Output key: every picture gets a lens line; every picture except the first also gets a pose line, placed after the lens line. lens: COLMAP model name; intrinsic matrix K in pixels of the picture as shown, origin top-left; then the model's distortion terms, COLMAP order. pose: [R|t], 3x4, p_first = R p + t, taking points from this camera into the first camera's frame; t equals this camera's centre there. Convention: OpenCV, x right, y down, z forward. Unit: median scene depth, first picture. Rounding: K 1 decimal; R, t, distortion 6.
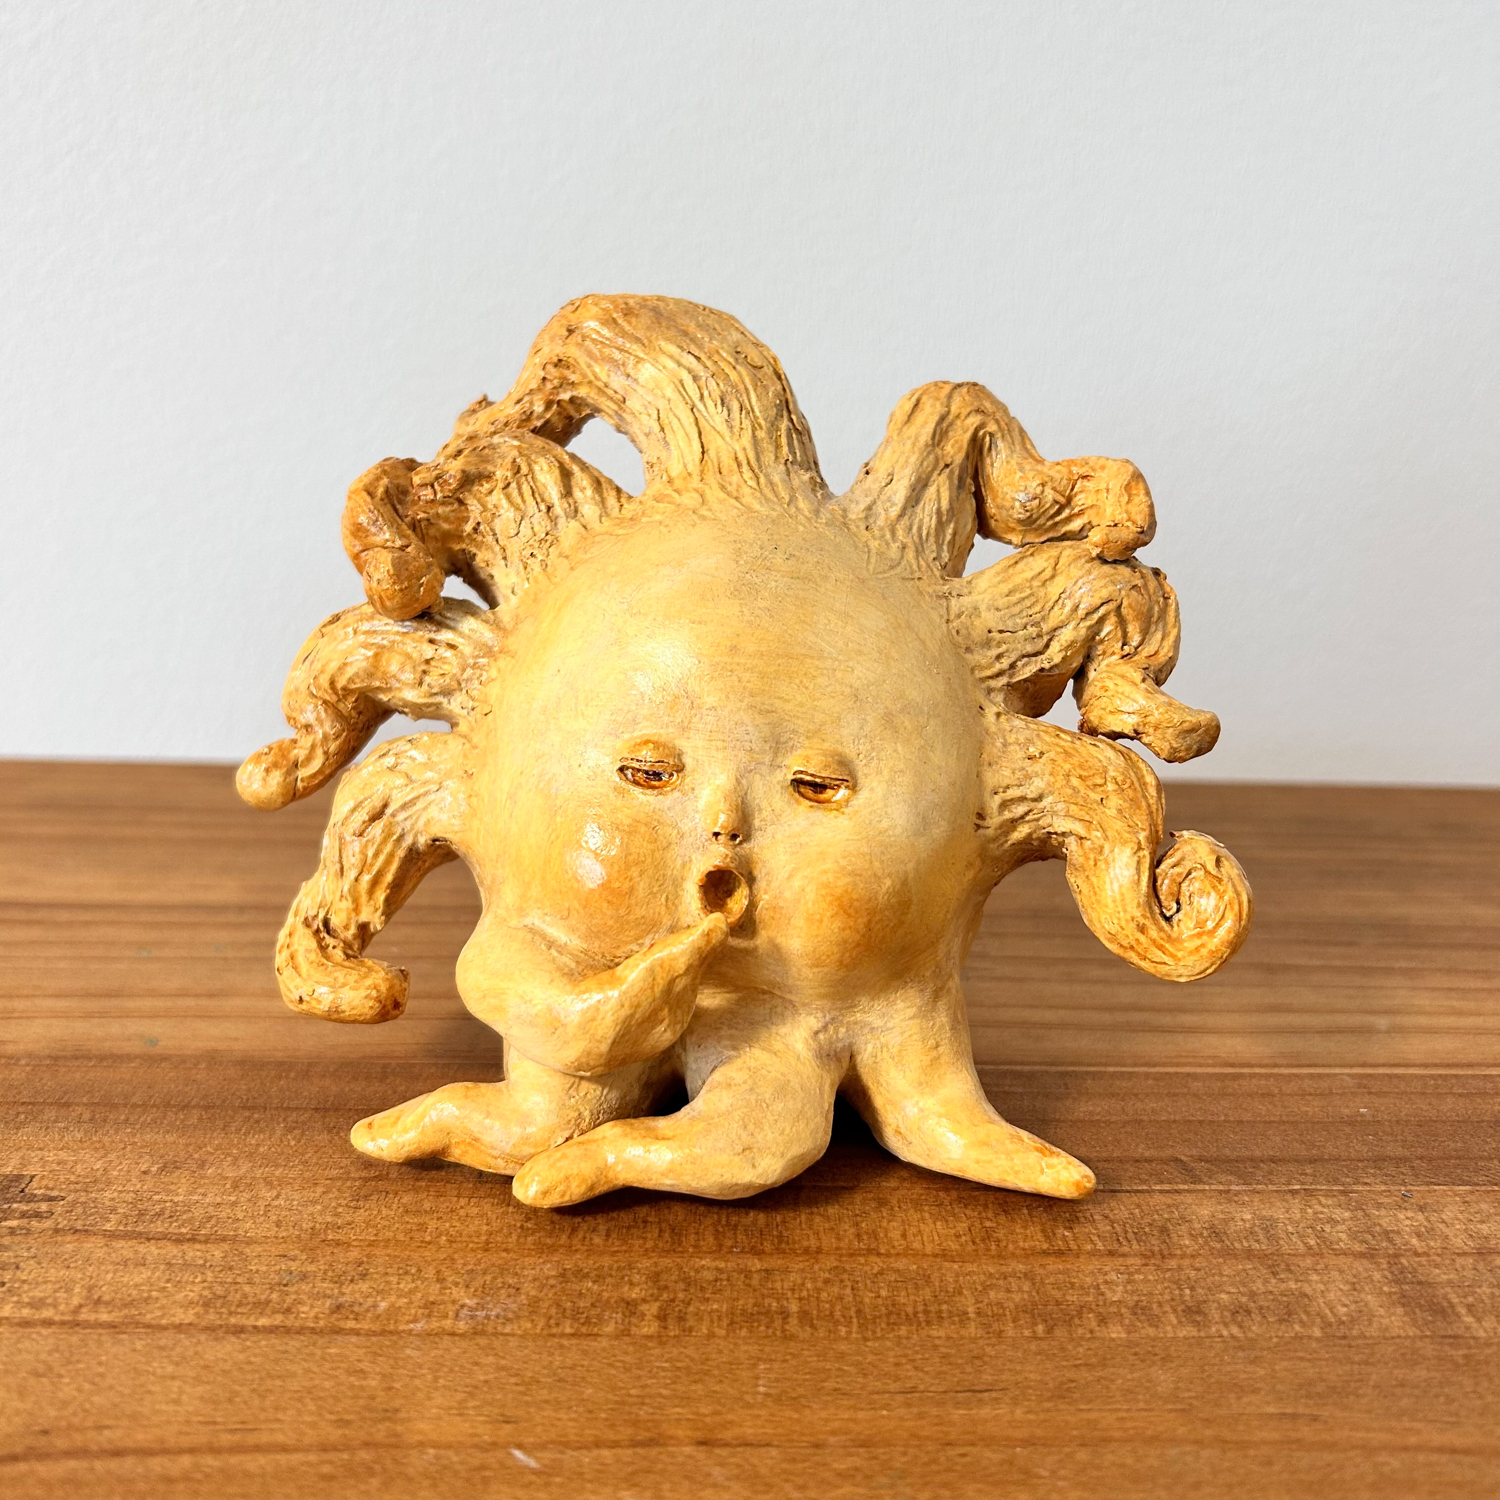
lens RADIAL K [[1576.9, 0, 749.3], [0, 1576.9, 773.8], [0, 0, 1]] dist [-0.011214, 0.000000]
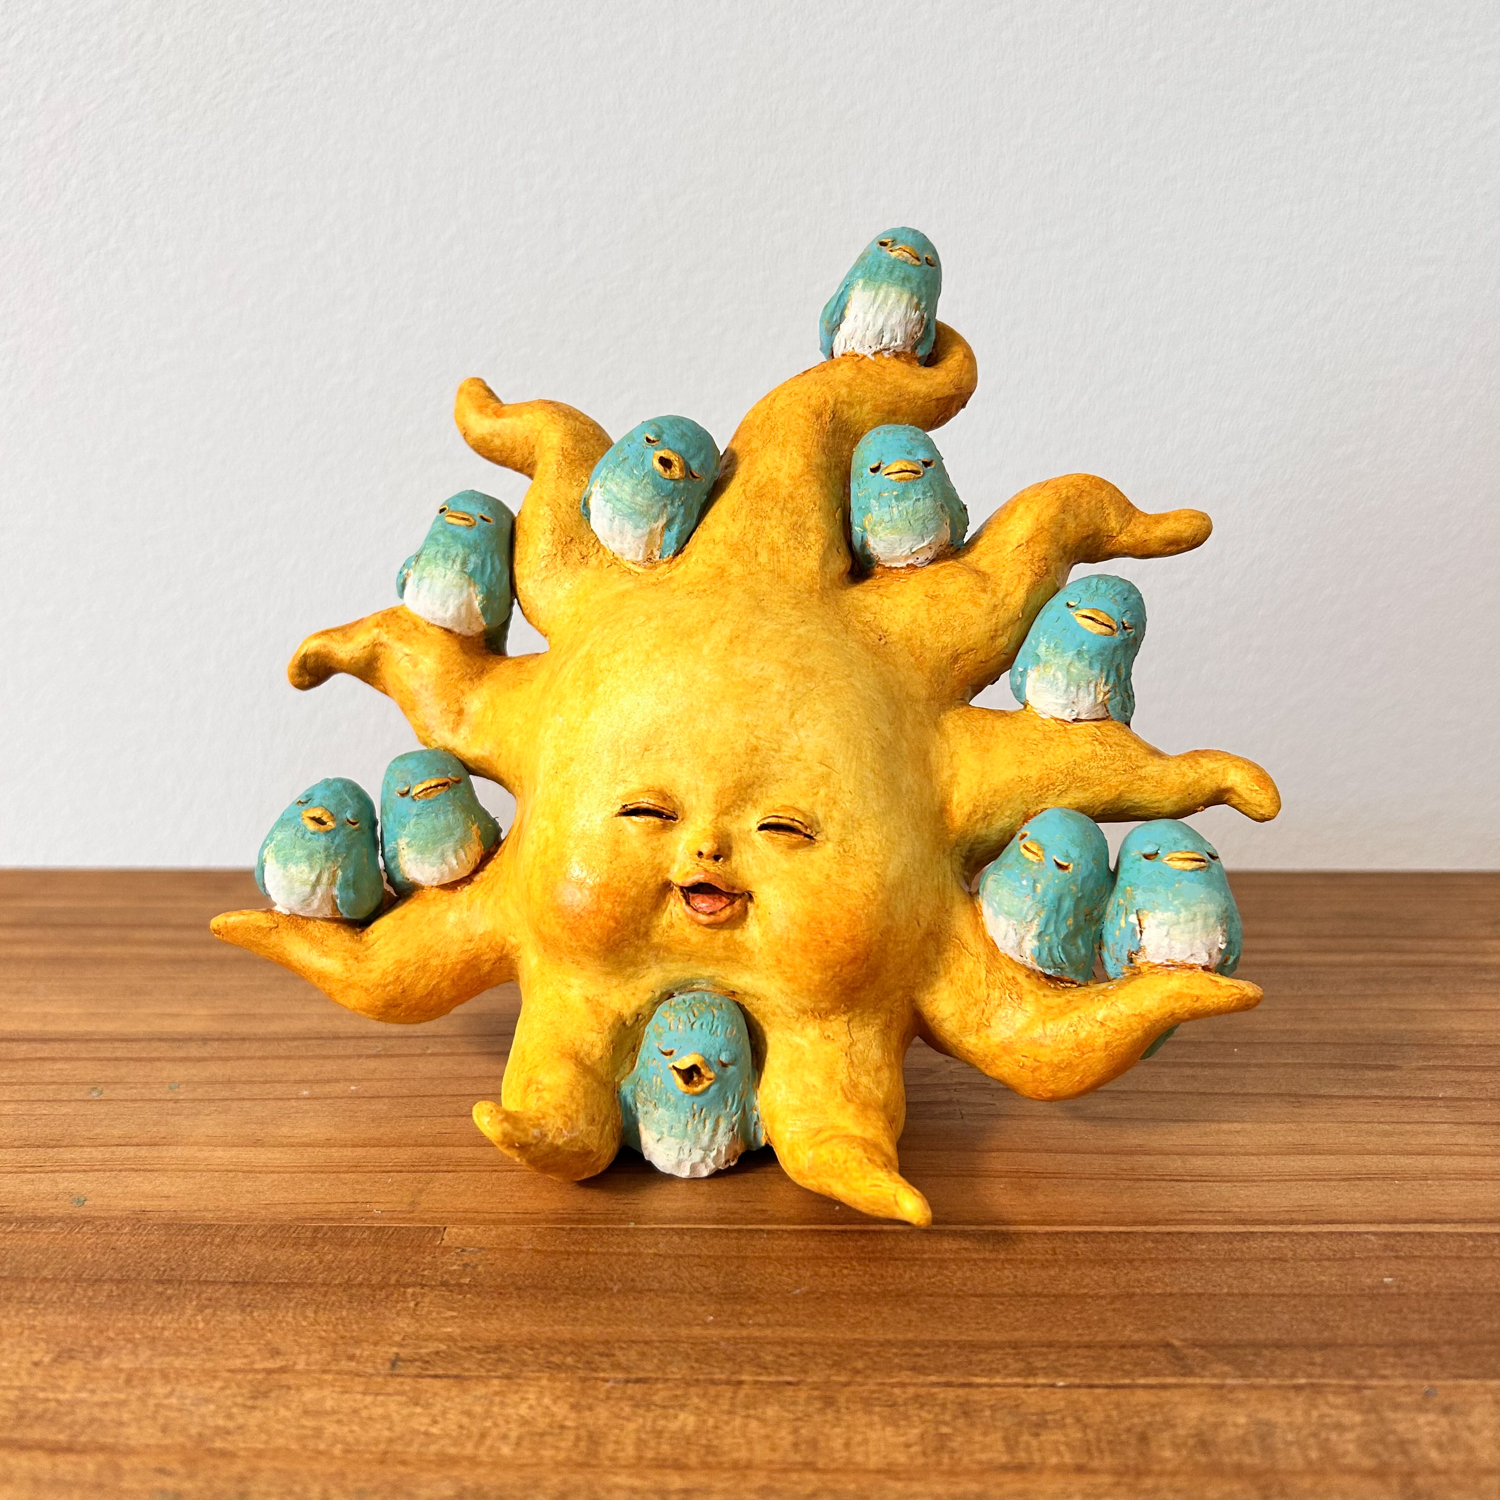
lens RADIAL K [[1576.9, 0, 748.5], [0, 1576.9, 746.1], [0, 0, 1]] dist [-0.011214, 0.000000]
pose [[0.997757, -0.021229, -0.063481, 0.106413], [0.018327, 0.998776, -0.045950, -0.063102], [0.064378, 0.044683, 0.996925, 0.086230]]
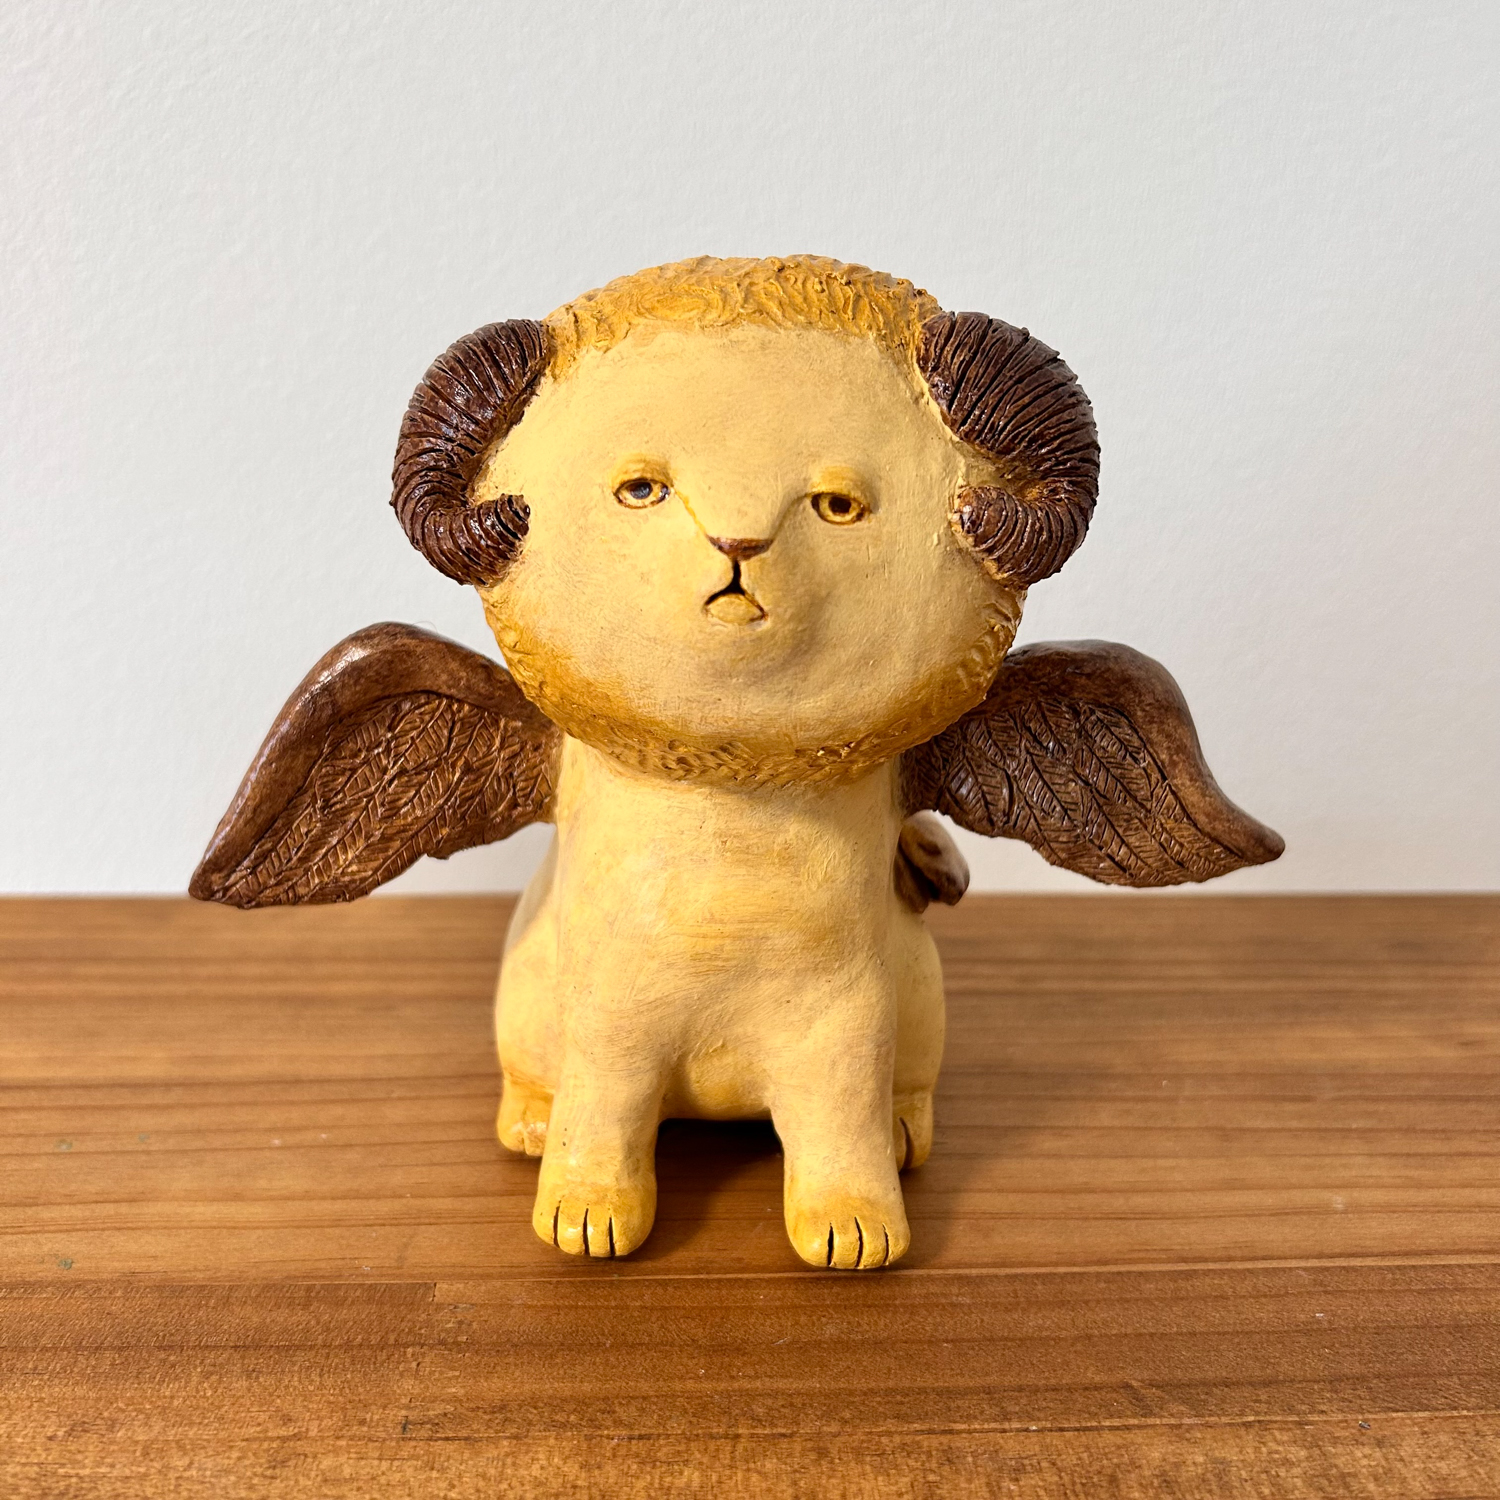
lens RADIAL K [[1576.9, 0, 749.2], [0, 1576.9, 756.9], [0, 0, 1]] dist [-0.011214, 0.000000]
pose [[0.999699, -0.016352, 0.018276, 0.029899], [0.016564, 0.999796, -0.011529, -0.146532], [-0.018084, 0.011828, 0.999767, 0.035484]]
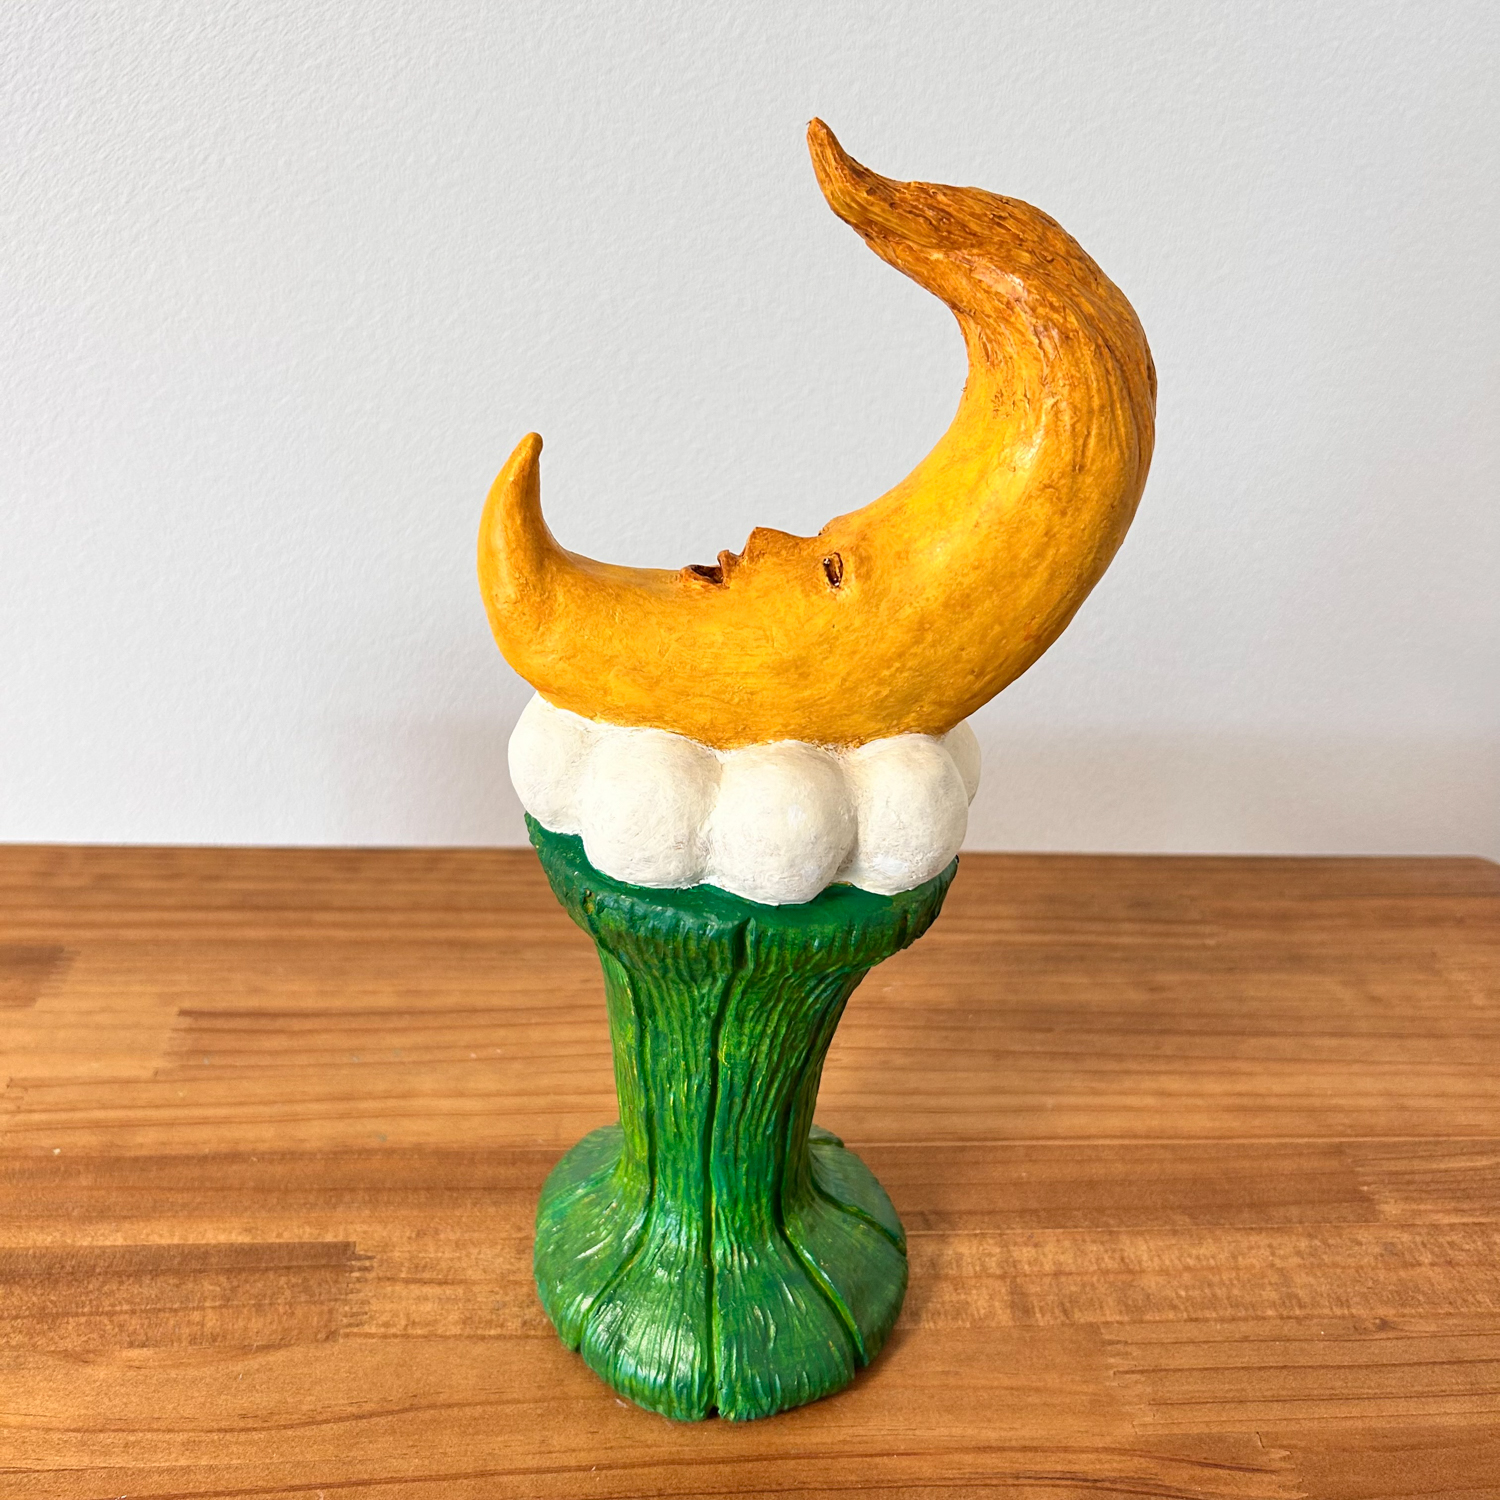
lens RADIAL K [[1576.9, 0, 754.6], [0, 1576.9, 753.0], [0, 0, 1]] dist [-0.011214, 0.000000]
pose [[0.997987, 0.006557, 0.063086, -0.077423], [-0.020378, 0.975056, 0.221022, -0.831641], [-0.060063, -0.221863, 0.973226, -0.876057]]
